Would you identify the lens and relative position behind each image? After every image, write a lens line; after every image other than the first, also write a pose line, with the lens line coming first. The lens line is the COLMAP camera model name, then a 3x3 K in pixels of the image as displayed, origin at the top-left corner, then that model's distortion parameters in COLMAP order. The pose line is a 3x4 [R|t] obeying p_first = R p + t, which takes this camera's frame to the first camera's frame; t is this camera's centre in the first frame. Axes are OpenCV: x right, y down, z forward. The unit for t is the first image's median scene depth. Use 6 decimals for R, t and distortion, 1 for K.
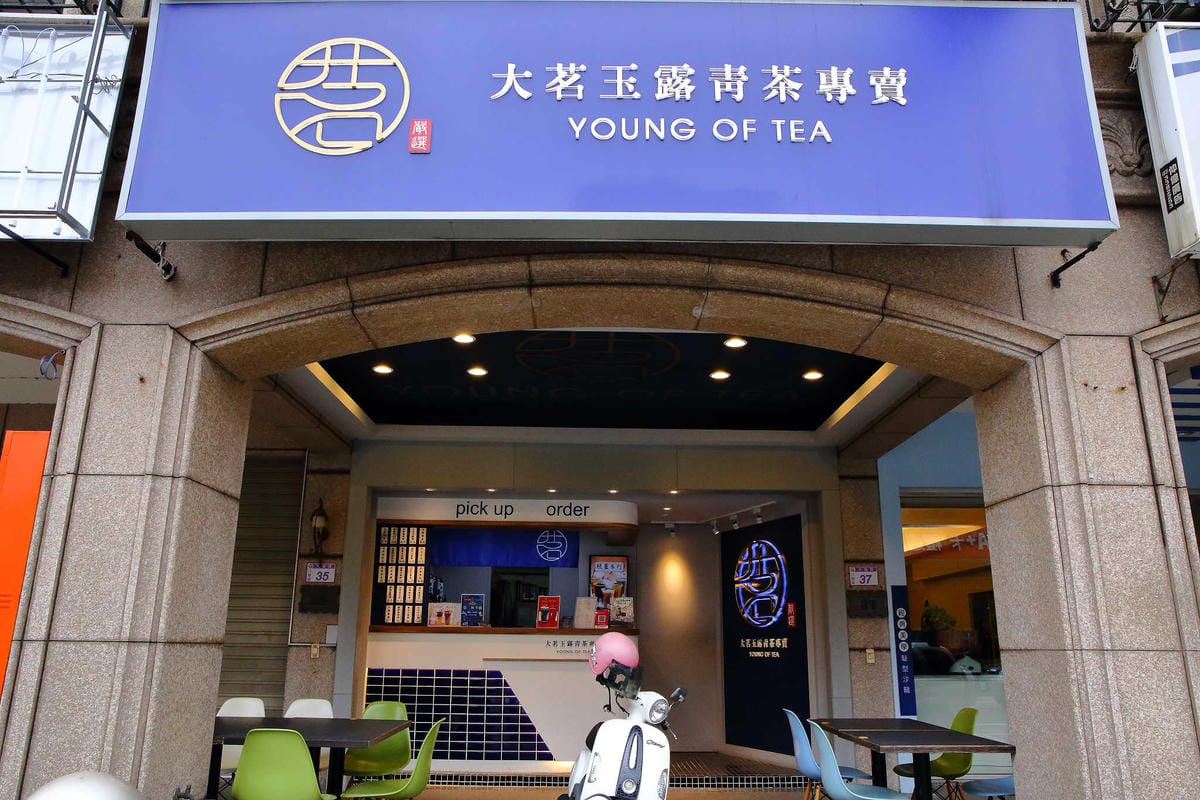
lens RADIAL K [[891.6, 0, 600.0], [0, 891.6, 400.0], [0, 0, 1]] dist [-0.110335, 0.113331]
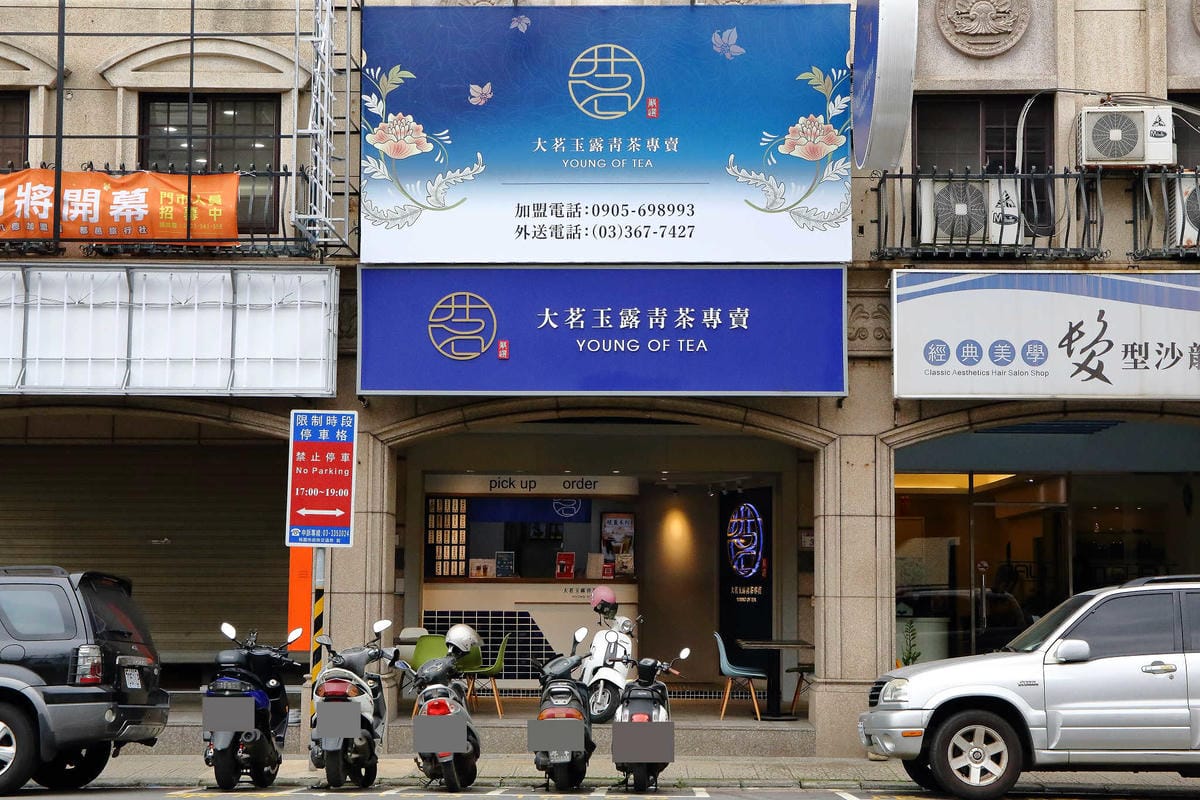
lens RADIAL K [[2043.0, 0, 600.0], [0, 2043.0, 400.0], [0, 0, 1]] dist [0.035979, 0.103607]
pose [[0.999518, -0.003528, -0.030851, 0.081289], [0.008970, 0.983972, 0.178098, -0.510706], [0.029728, -0.178289, 0.983529, -1.817967]]
